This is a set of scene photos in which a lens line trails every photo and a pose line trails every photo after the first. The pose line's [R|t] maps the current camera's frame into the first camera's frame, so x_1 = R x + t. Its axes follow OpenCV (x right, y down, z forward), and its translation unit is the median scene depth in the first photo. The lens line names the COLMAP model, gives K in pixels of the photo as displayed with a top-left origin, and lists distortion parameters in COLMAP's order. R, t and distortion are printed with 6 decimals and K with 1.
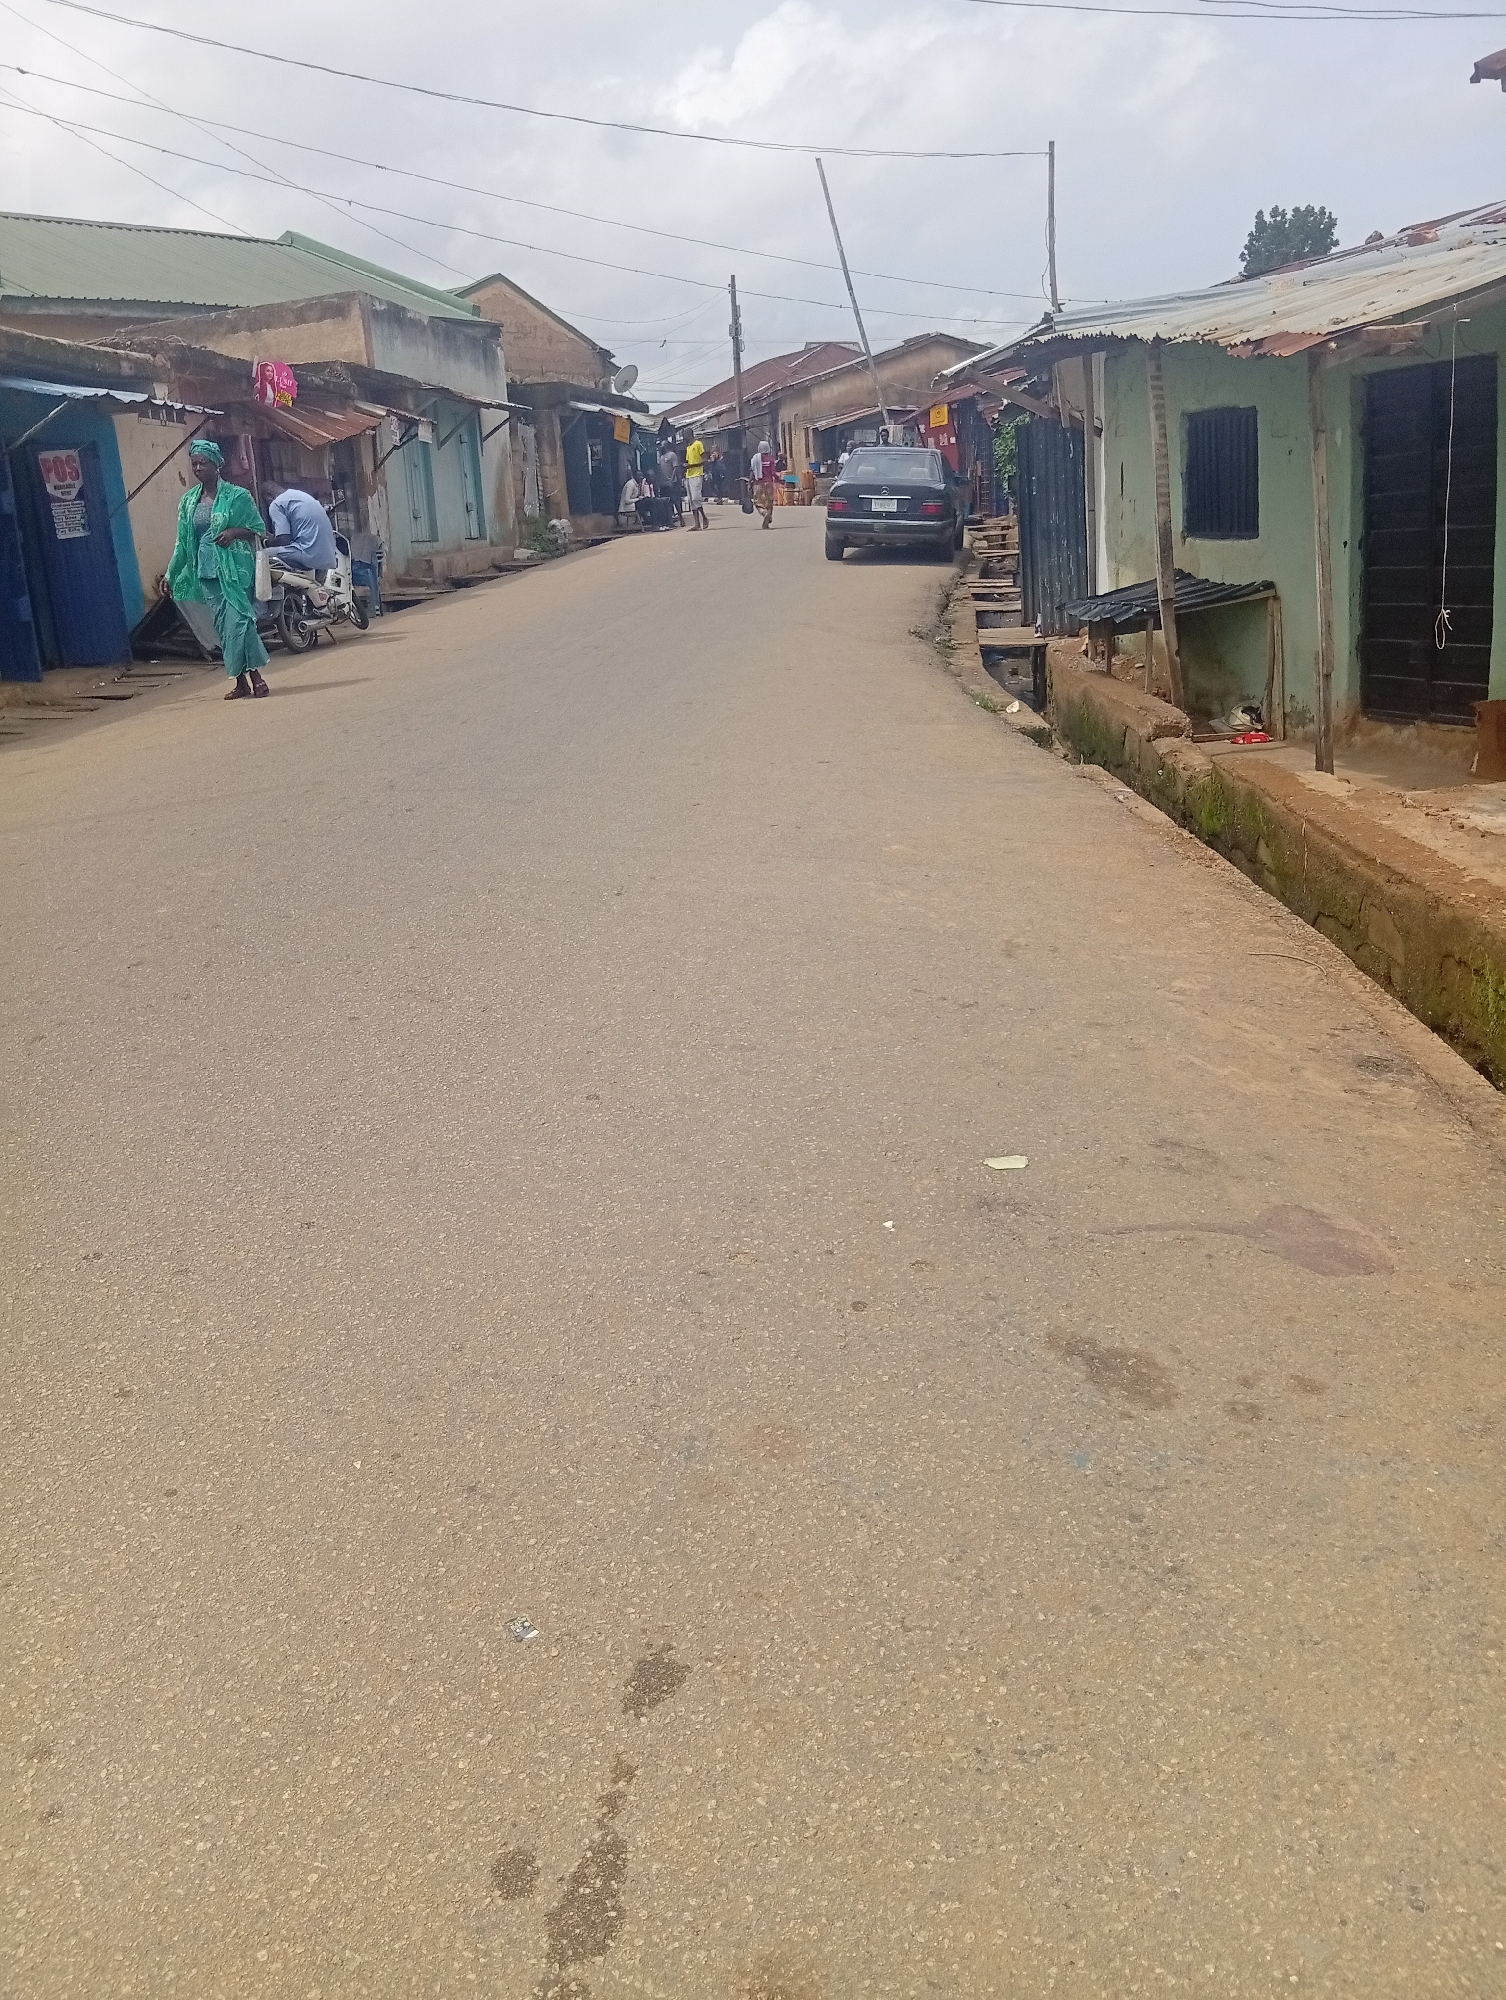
lens RADIAL K [[1542.8, 0, 753.0], [0, 1542.8, 1000.0], [0, 0, 1]] dist [0.093413, -0.146866]
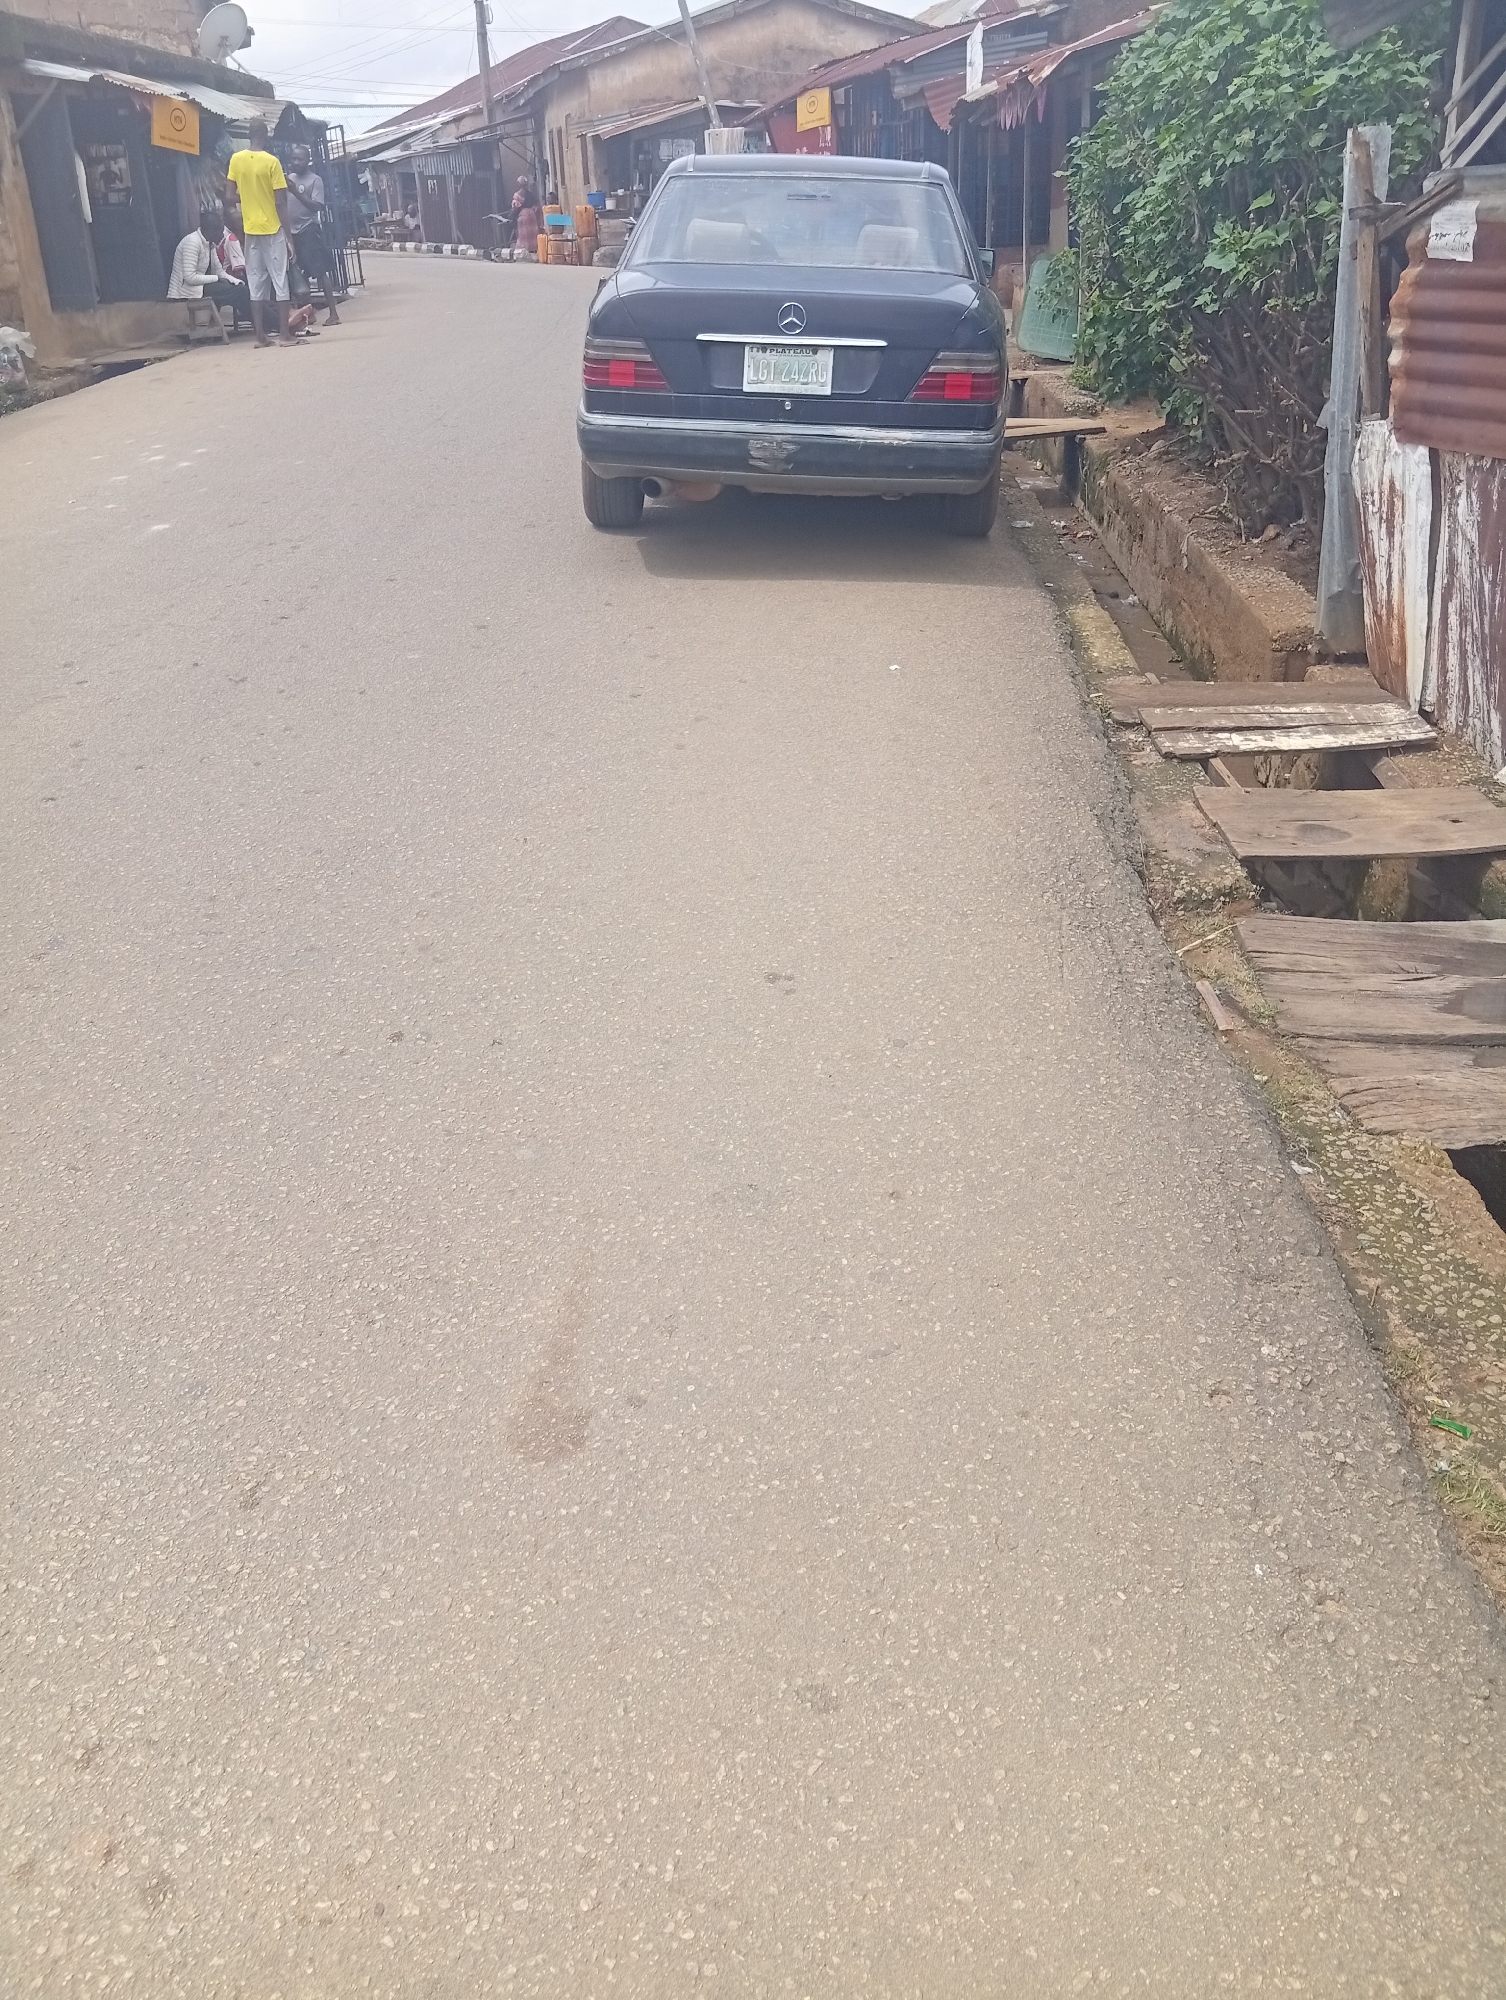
lens RADIAL K [[1655.5, 0, 684.0], [0, 1655.5, 892.3], [0, 0, 1]] dist [0.003879, -0.011049]
pose [[0.997085, -0.026990, 0.071363, 0.024192], [0.021952, 0.997272, 0.070472, -0.140177], [-0.073071, -0.068700, 0.994958, 0.399095]]
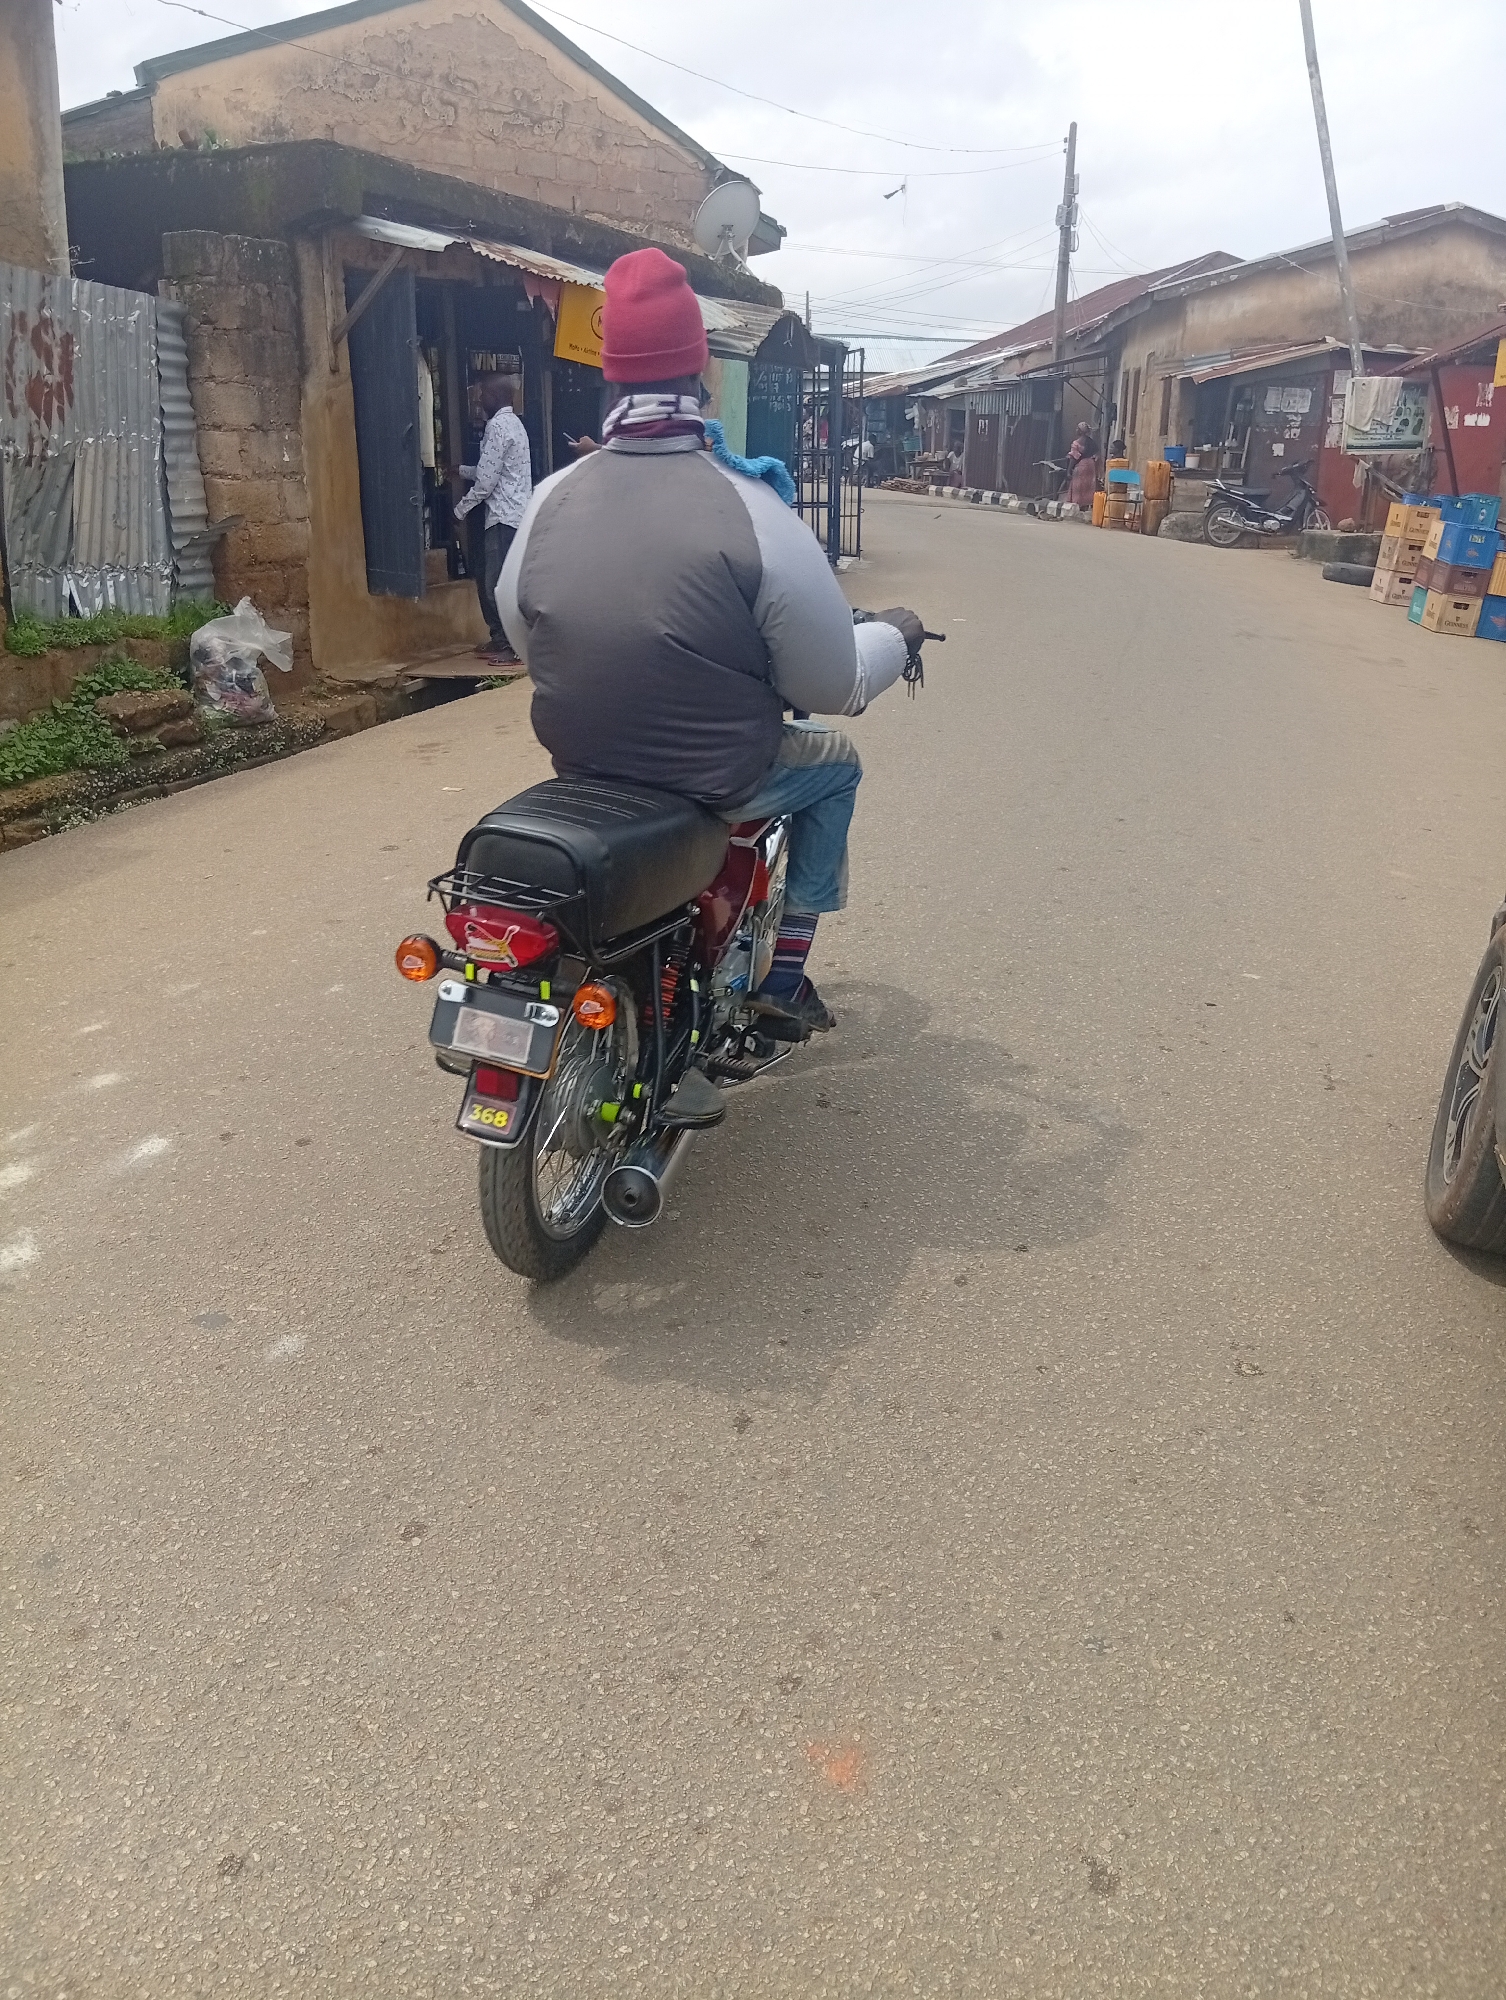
lens RADIAL K [[1542.8, 0, 753.0], [0, 1542.8, 1000.0], [0, 0, 1]] dist [0.093413, -0.146866]
pose [[0.977436, 0.123524, -0.171350, 0.017298], [-0.119194, 0.992241, 0.035370, -0.206194], [0.174390, -0.014148, 0.984575, 0.579060]]
